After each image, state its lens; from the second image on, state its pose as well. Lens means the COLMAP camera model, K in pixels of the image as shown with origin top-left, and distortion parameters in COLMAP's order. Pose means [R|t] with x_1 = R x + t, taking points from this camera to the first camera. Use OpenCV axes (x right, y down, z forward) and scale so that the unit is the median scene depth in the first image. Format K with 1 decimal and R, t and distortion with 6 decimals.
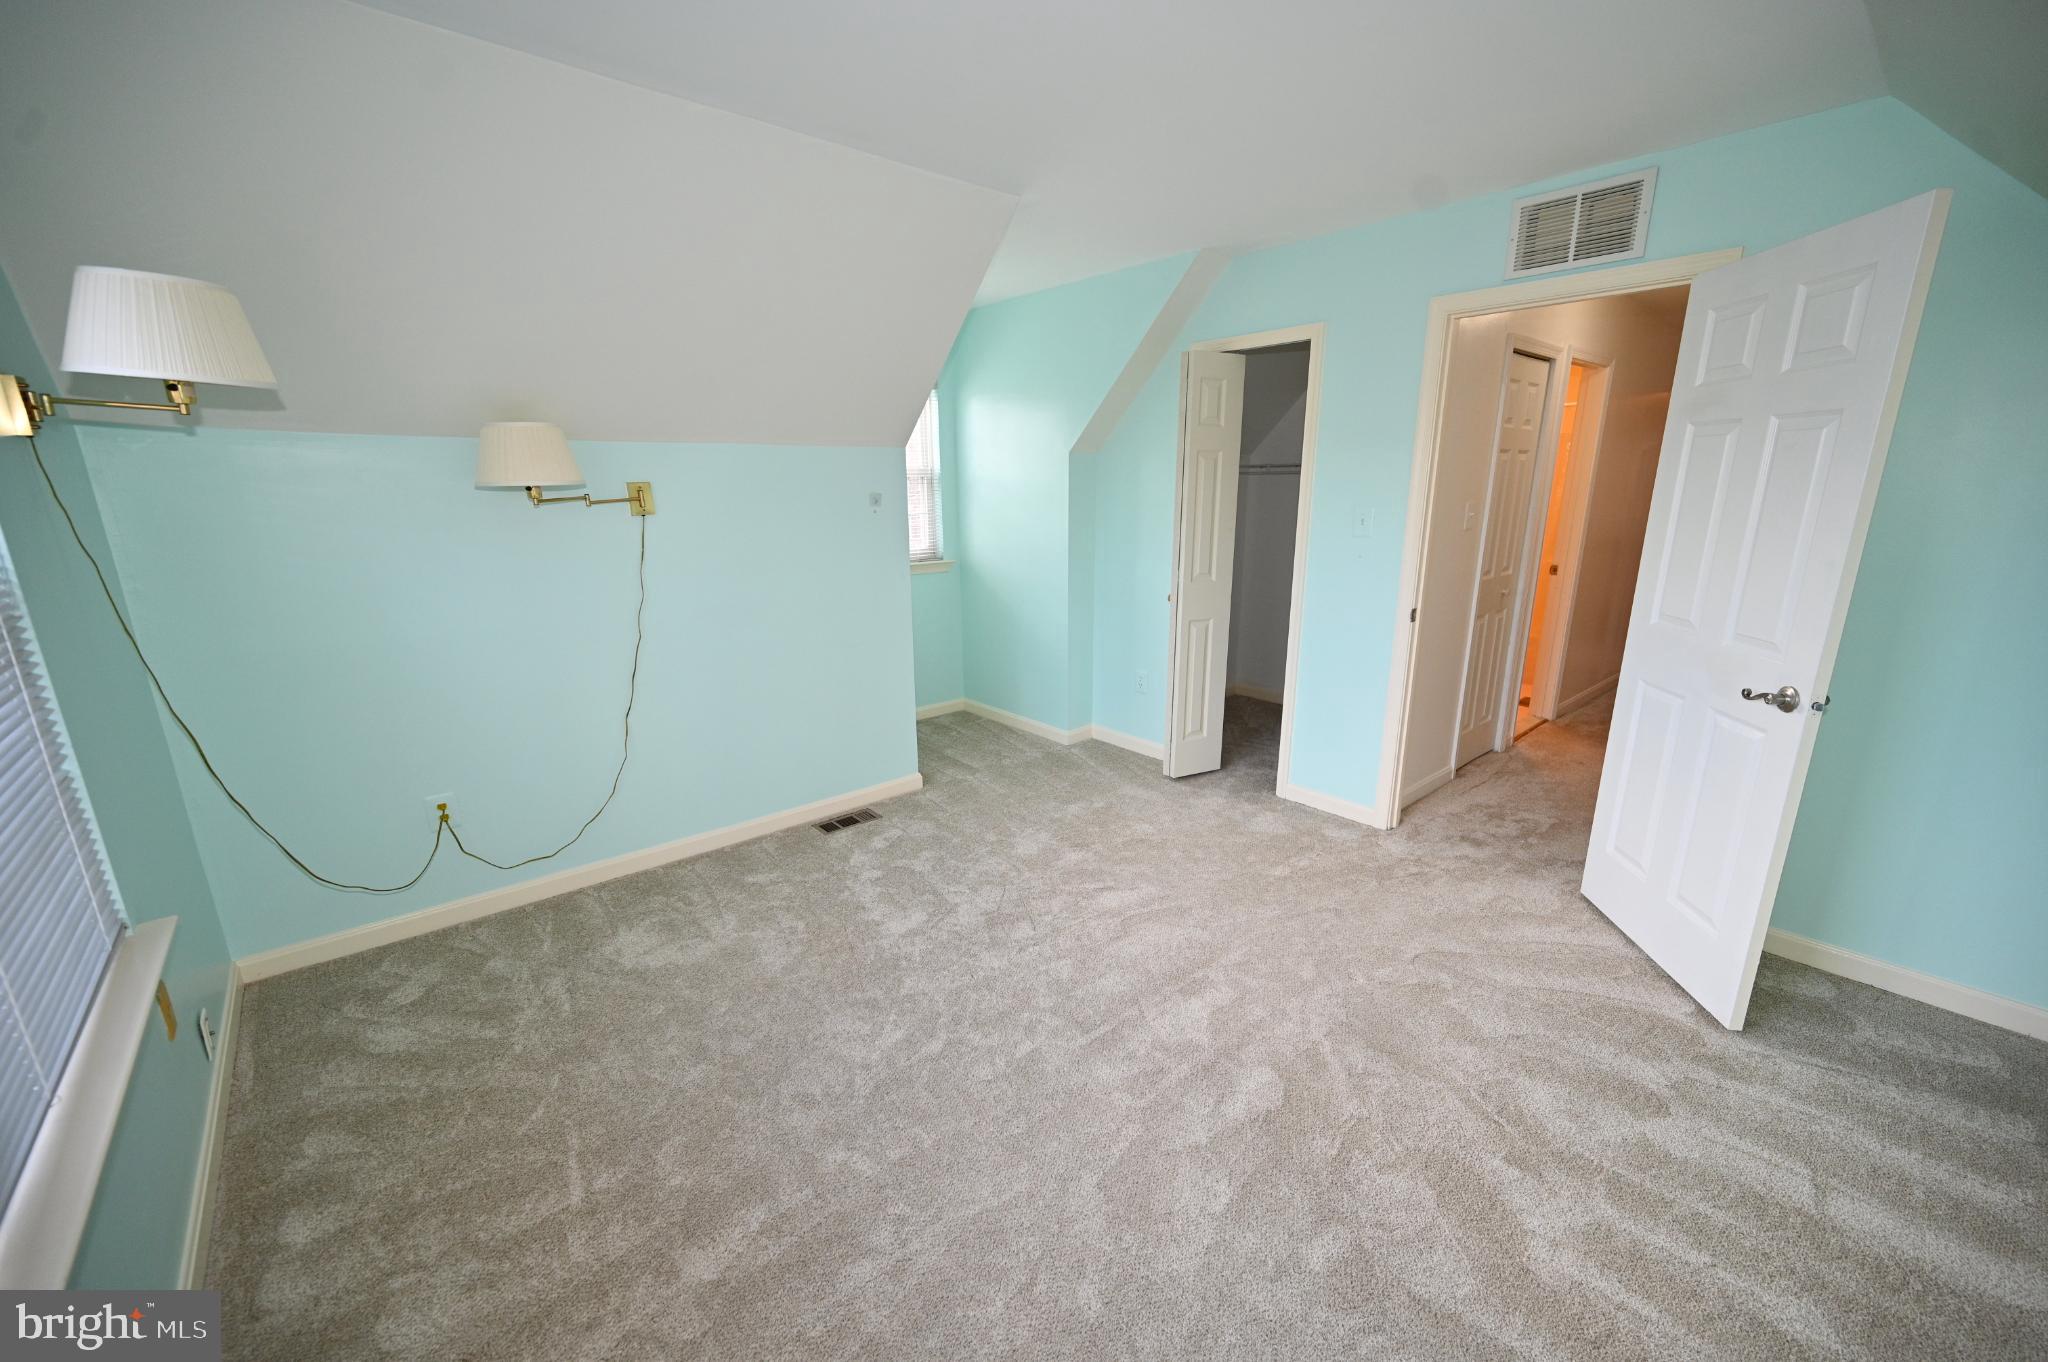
lens RADIAL K [[803.3, 0, 1029.7], [0, 803.3, 690.0], [0, 0, 1]] dist [-0.003435, 0.000626]
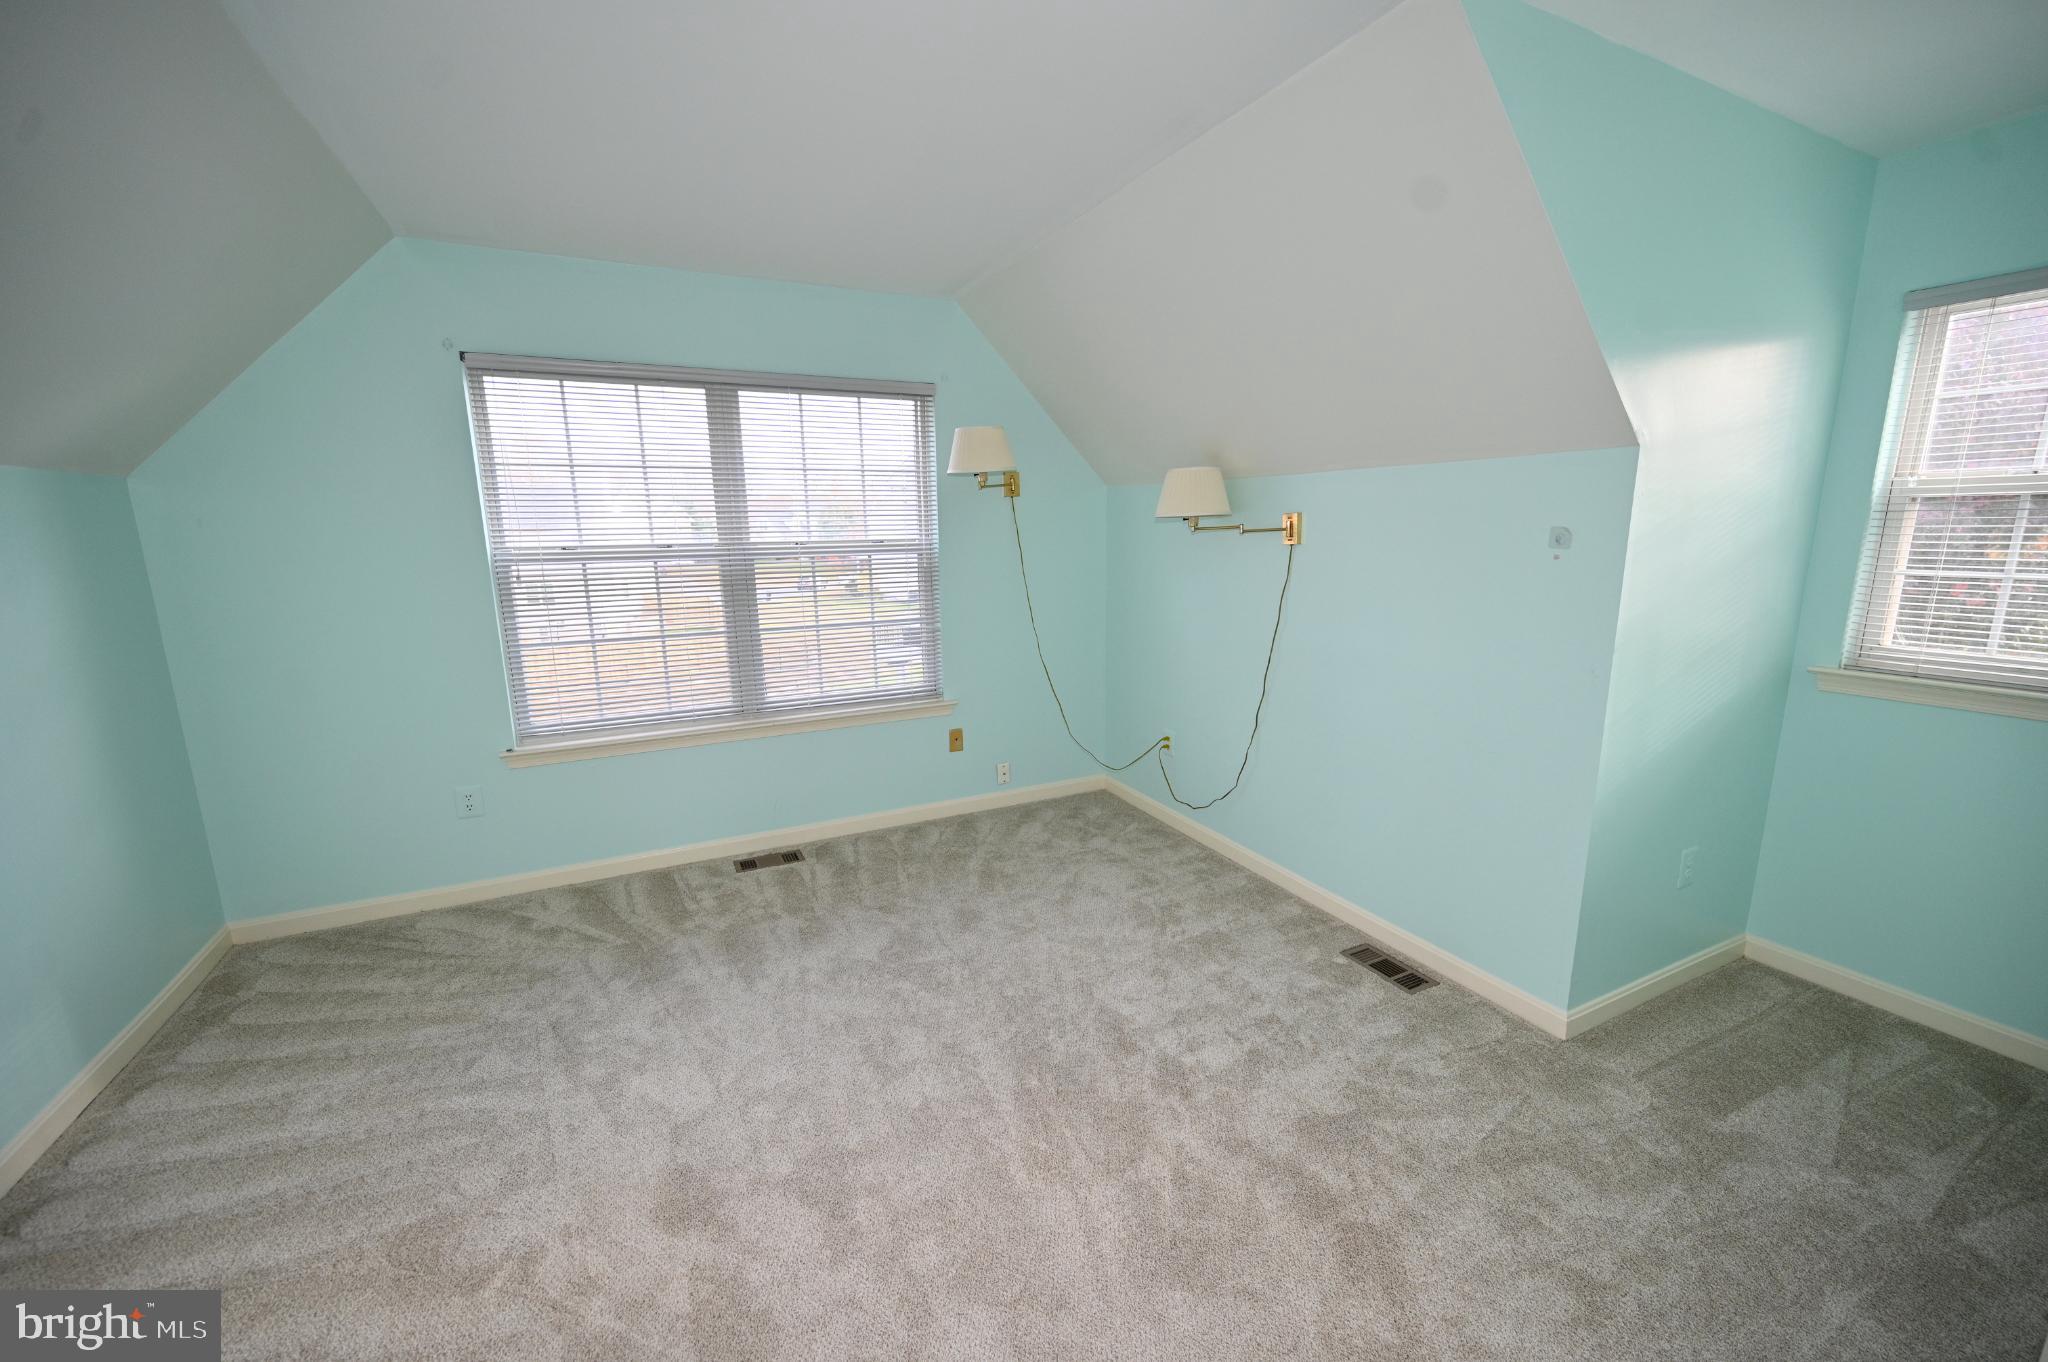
lens RADIAL K [[803.3, 0, 1028.6], [0, 803.3, 679.9], [0, 0, 1]] dist [-0.003435, 0.000626]
pose [[-0.238668, 0.195562, -0.951206, 0.653329], [-0.234438, 0.938938, 0.251863, -0.249826], [0.942378, 0.283110, -0.178247, 0.973492]]
